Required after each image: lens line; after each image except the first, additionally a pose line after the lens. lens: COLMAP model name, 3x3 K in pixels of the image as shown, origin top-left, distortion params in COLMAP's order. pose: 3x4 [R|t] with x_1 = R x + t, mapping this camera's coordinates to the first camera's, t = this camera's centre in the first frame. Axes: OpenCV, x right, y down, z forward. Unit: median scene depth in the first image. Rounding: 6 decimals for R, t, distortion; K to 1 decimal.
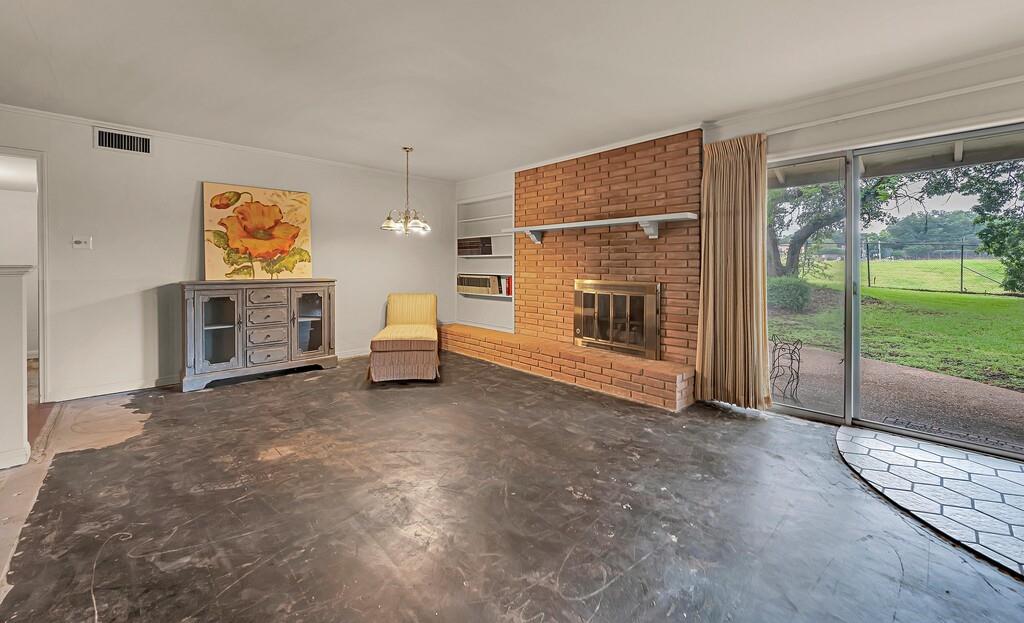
lens RADIAL K [[406.3, 0, 514.2], [0, 406.3, 268.6], [0, 0, 1]] dist [-0.002707, 0.000055]
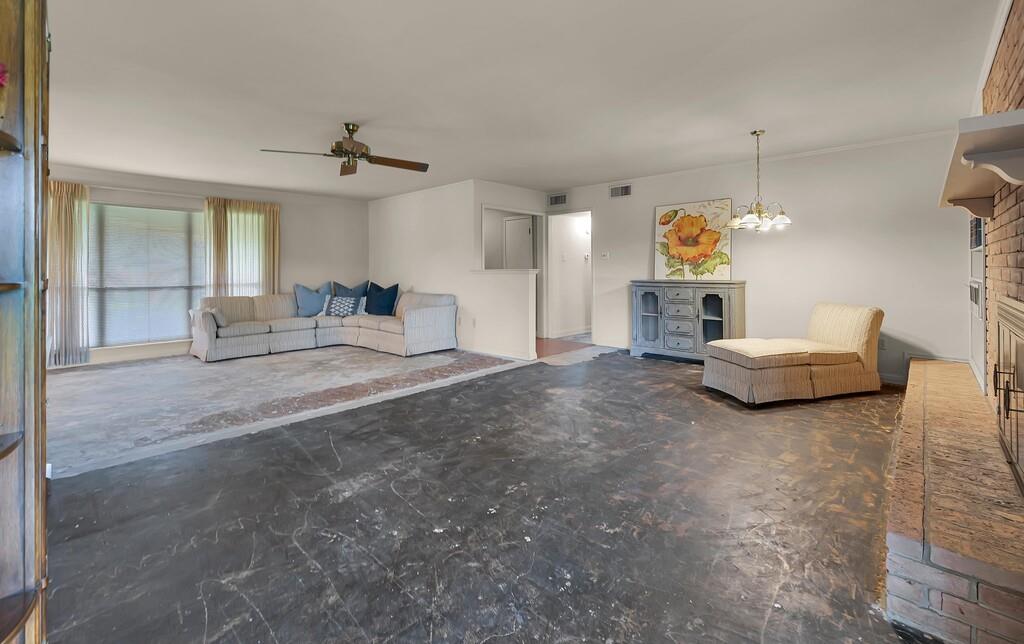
lens RADIAL K [[435.5, 0, 547.8], [0, 435.5, 269.1], [0, 0, 1]] dist [-0.001985, -0.000288]
pose [[0.104894, -0.001819, -0.994482, 0.632105], [-0.001163, 0.999997, -0.001952, -0.002190], [0.994483, 0.001361, 0.104892, 0.477446]]
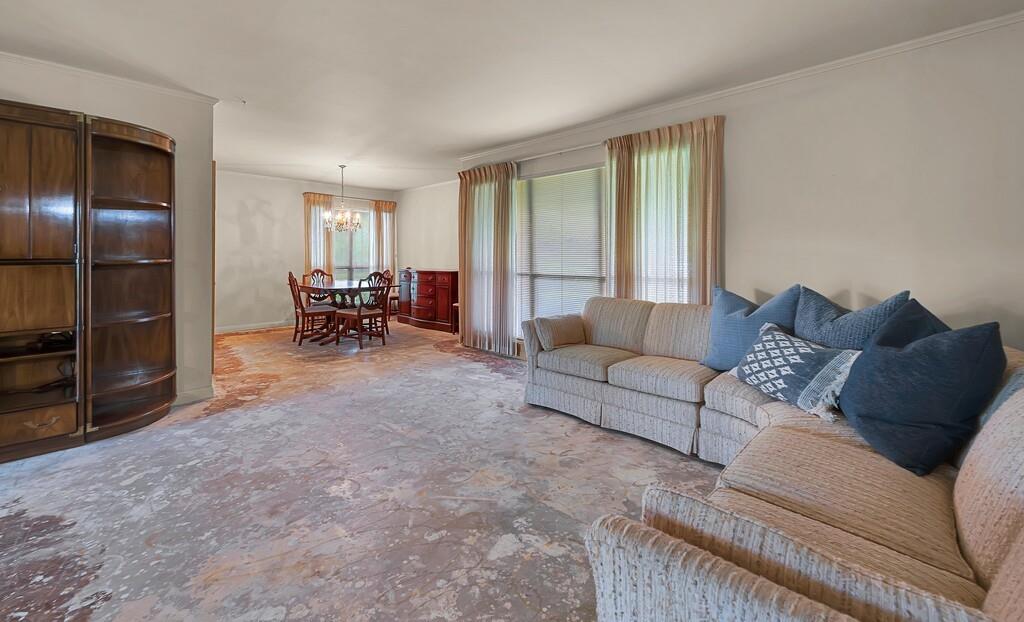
lens RADIAL K [[418.0, 0, 513.2], [0, 418.0, 255.5], [0, 0, 1]] dist [-0.008359, -0.000267]
pose [[-0.999084, 0.001750, -0.042759, -0.722097], [0.001597, 0.999992, 0.003611, -0.002186], [0.042765, 0.003540, -0.999079, 0.377289]]
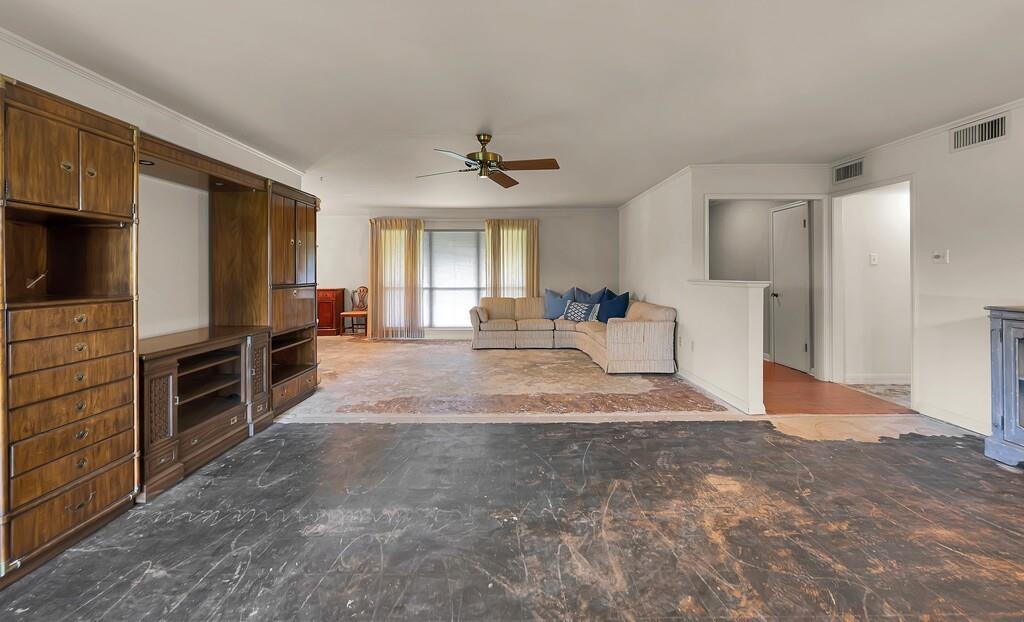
lens RADIAL K [[406.3, 0, 512.1], [0, 406.3, 272.5], [0, 0, 1]] dist [-0.002707, 0.000055]
pose [[-0.680361, 0.002984, -0.732871, 0.266932], [-0.001030, 0.999987, 0.005028, -0.025966], [0.732876, 0.004175, -0.680349, 0.771097]]
